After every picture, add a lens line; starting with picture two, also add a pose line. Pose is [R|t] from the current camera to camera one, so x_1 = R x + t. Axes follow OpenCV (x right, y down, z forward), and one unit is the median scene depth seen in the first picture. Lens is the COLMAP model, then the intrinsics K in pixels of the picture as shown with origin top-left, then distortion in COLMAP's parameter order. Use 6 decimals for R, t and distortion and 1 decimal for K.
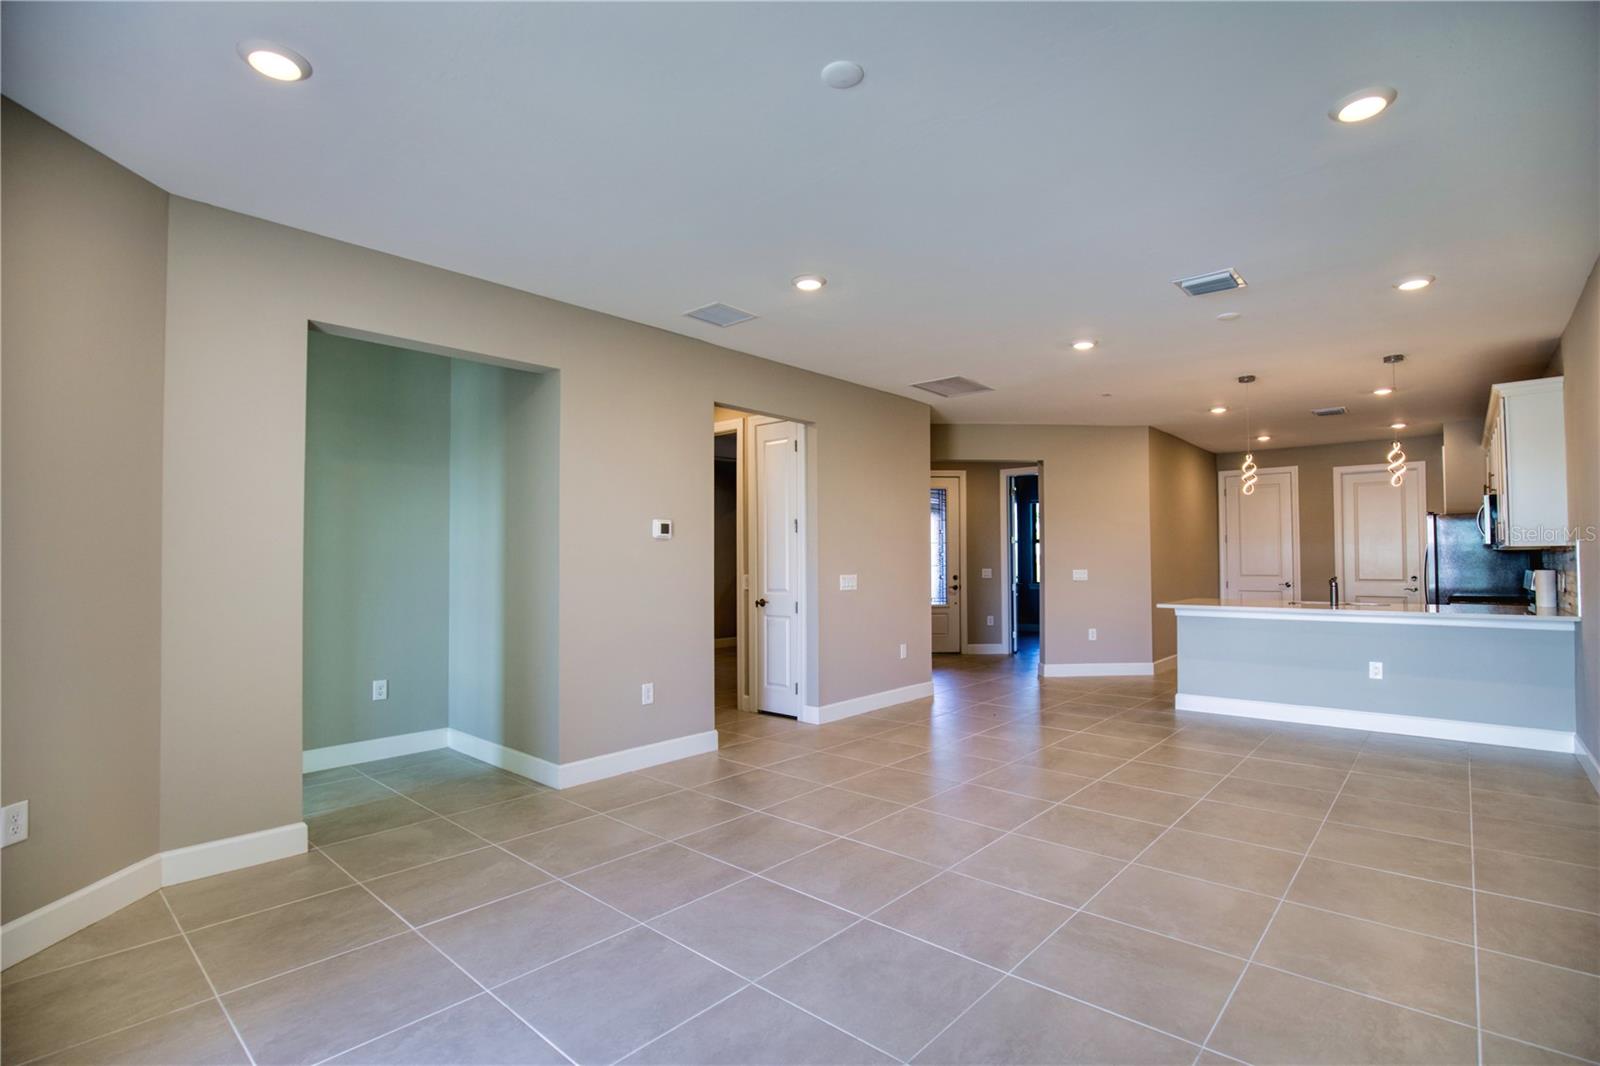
lens RADIAL K [[743.4, 0, 810.6], [0, 743.4, 540.4], [0, 0, 1]] dist [-0.032671, 0.005402]
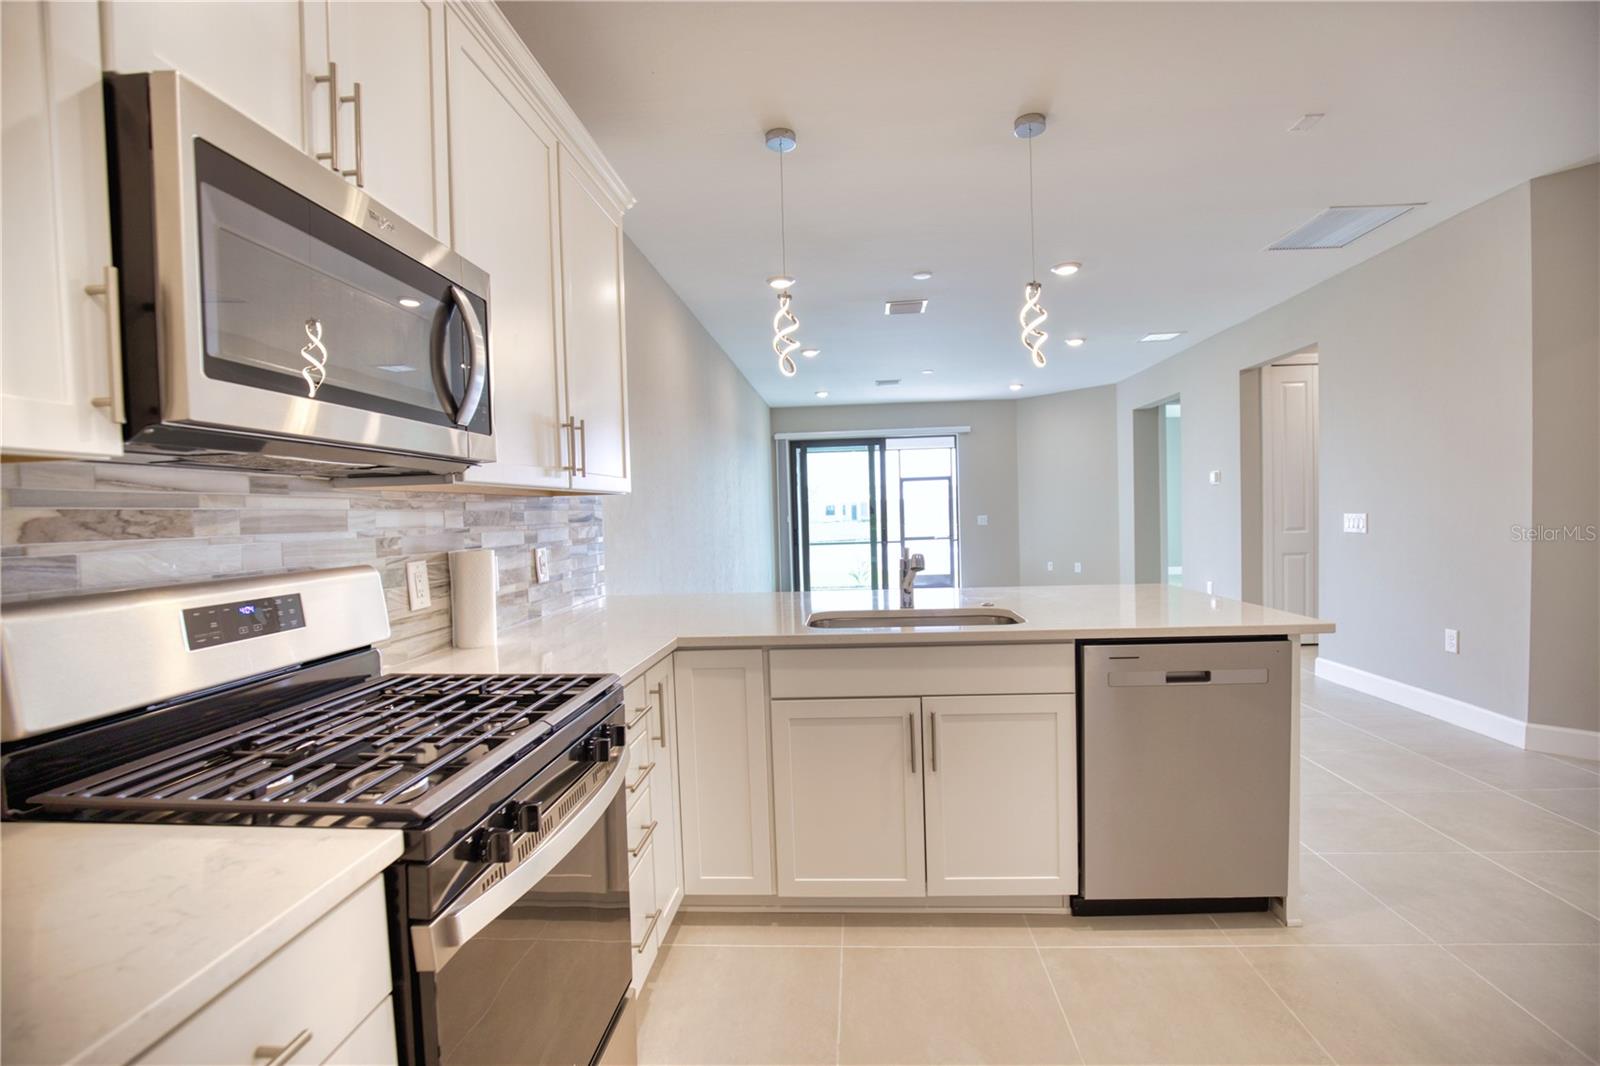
lens RADIAL K [[743.4, 0, 810.6], [0, 743.4, 540.4], [0, 0, 1]] dist [-0.032671, 0.005402]
pose [[-0.788213, 0.049350, -0.613421, 1.288999], [0.049325, 0.998639, 0.016961, 0.042961], [0.613423, -0.016888, -0.789574, 1.636934]]
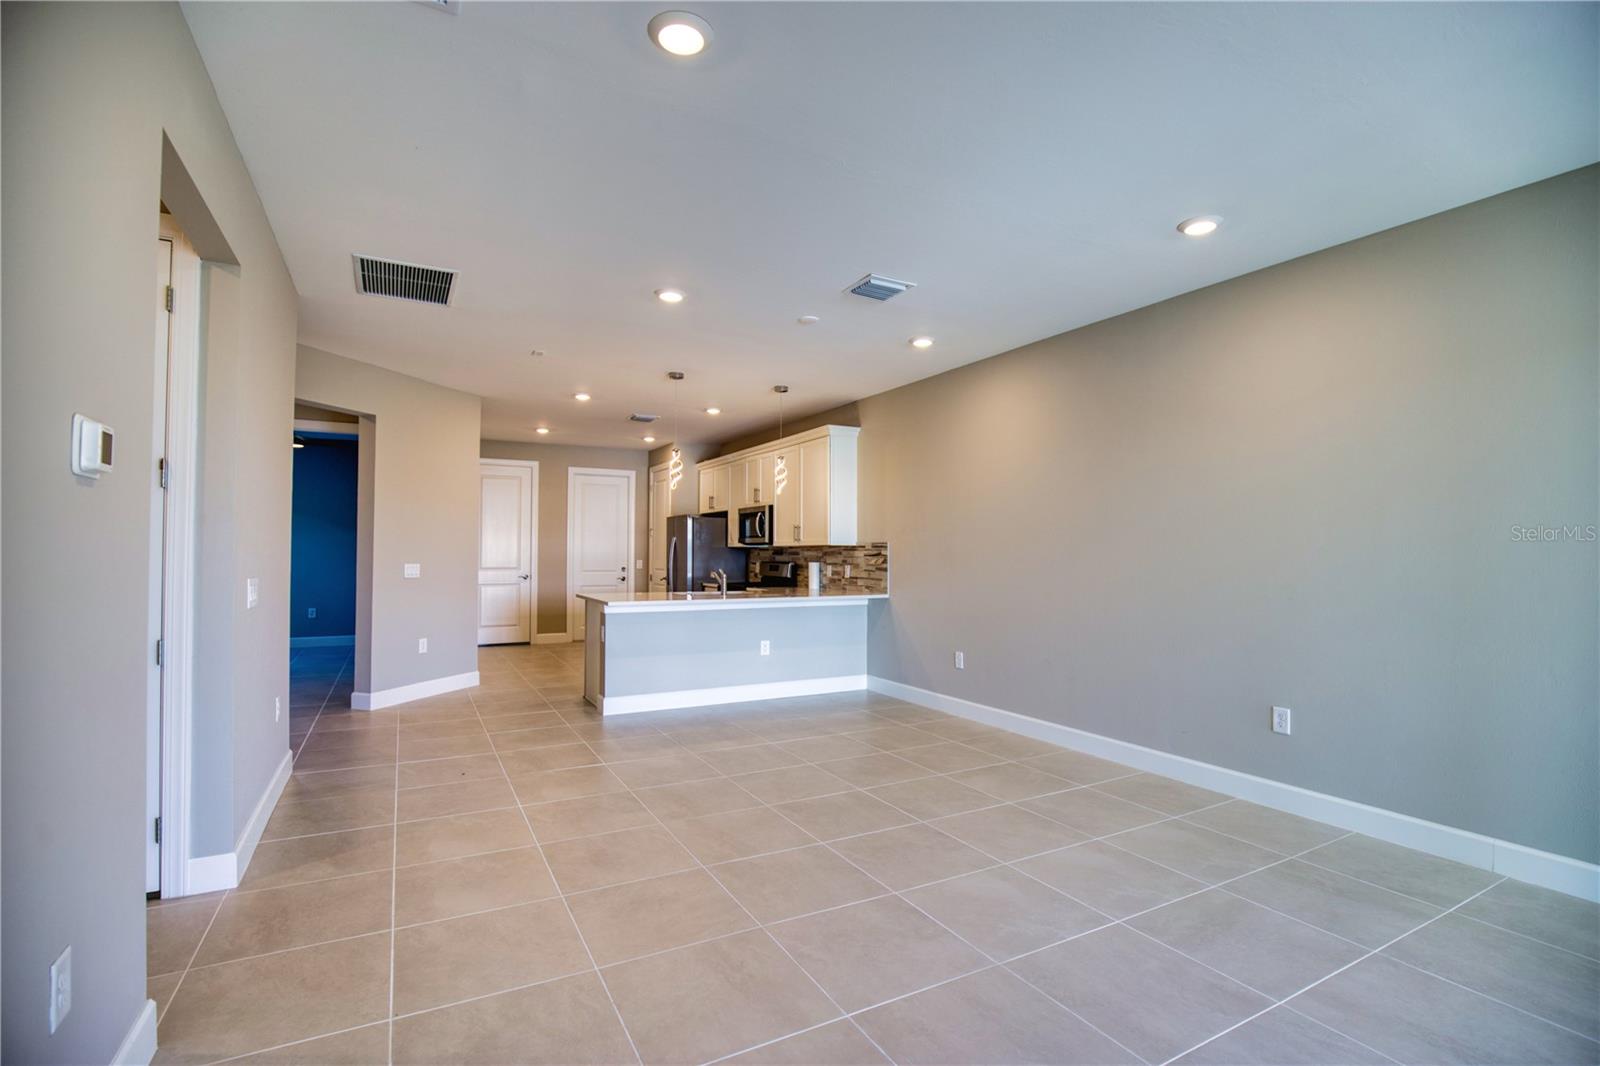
lens RADIAL K [[743.4, 0, 810.6], [0, 743.4, 540.4], [0, 0, 1]] dist [-0.032671, 0.005402]
pose [[0.337139, 0.022039, 0.941197, -0.384580], [-0.033628, 0.999370, -0.011356, 0.017107], [-0.940854, -0.027822, 0.337668, 0.602200]]
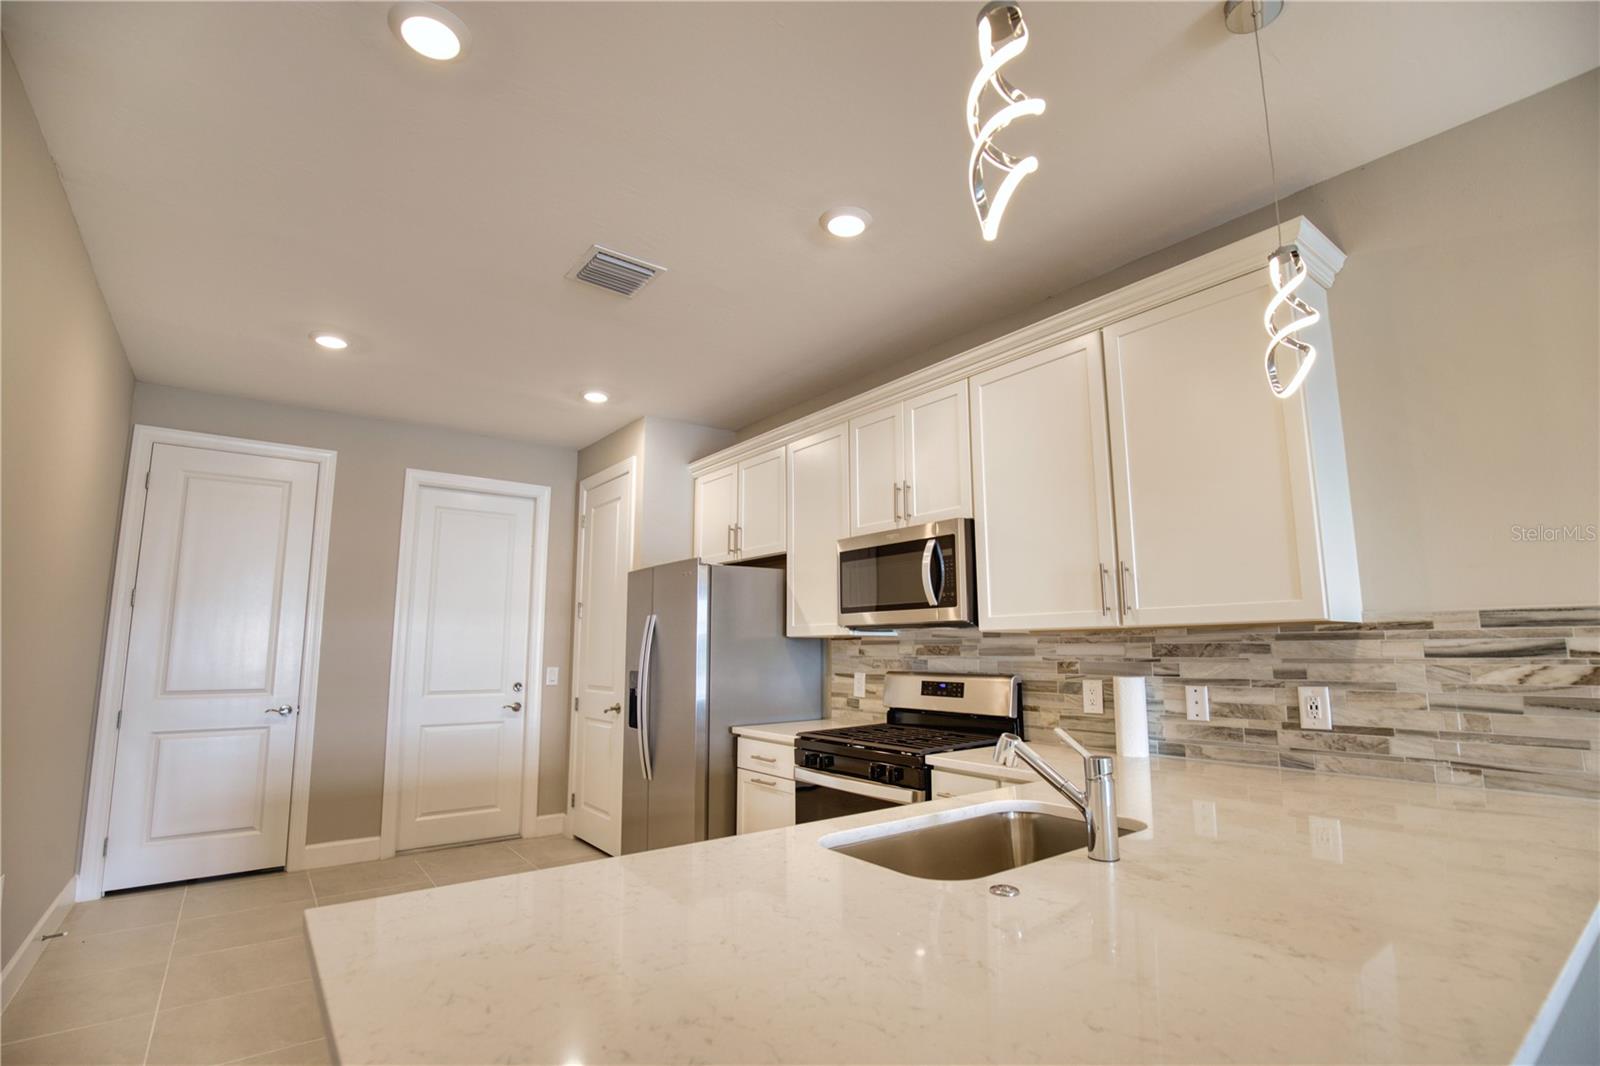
lens RADIAL K [[723.0, 0, 799.4], [0, 723.0, 541.4], [0, 0, 1]] dist [-0.025809, 0.000076]
pose [[0.188971, 0.146024, 0.971065, 0.596983], [-0.023998, 0.989273, -0.144092, 0.029950], [-0.981689, 0.003925, 0.190449, 1.307532]]
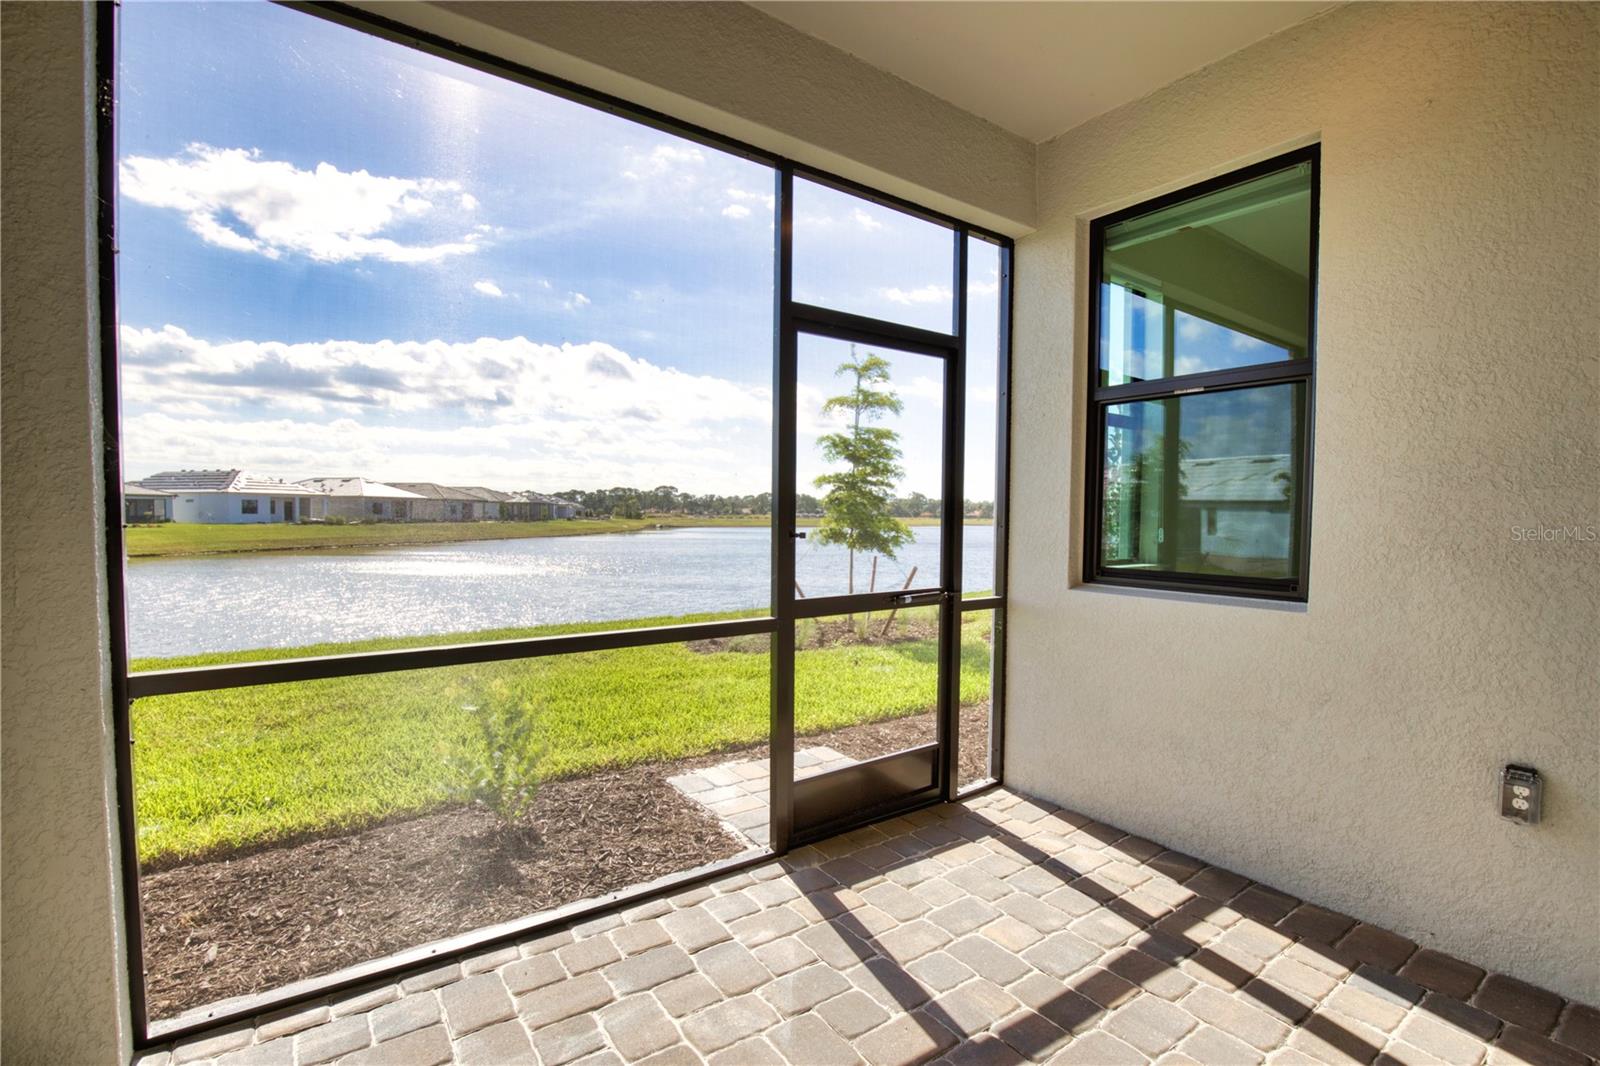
lens RADIAL K [[723.0, 0, 799.4], [0, 723.0, 541.4], [0, 0, 1]] dist [-0.025809, 0.000076]
pose [[-0.222623, 0.038409, -0.974148, -0.179878], [0.021028, 0.999180, 0.034590, 0.030586], [0.974678, -0.012784, -0.223248, -0.242193]]
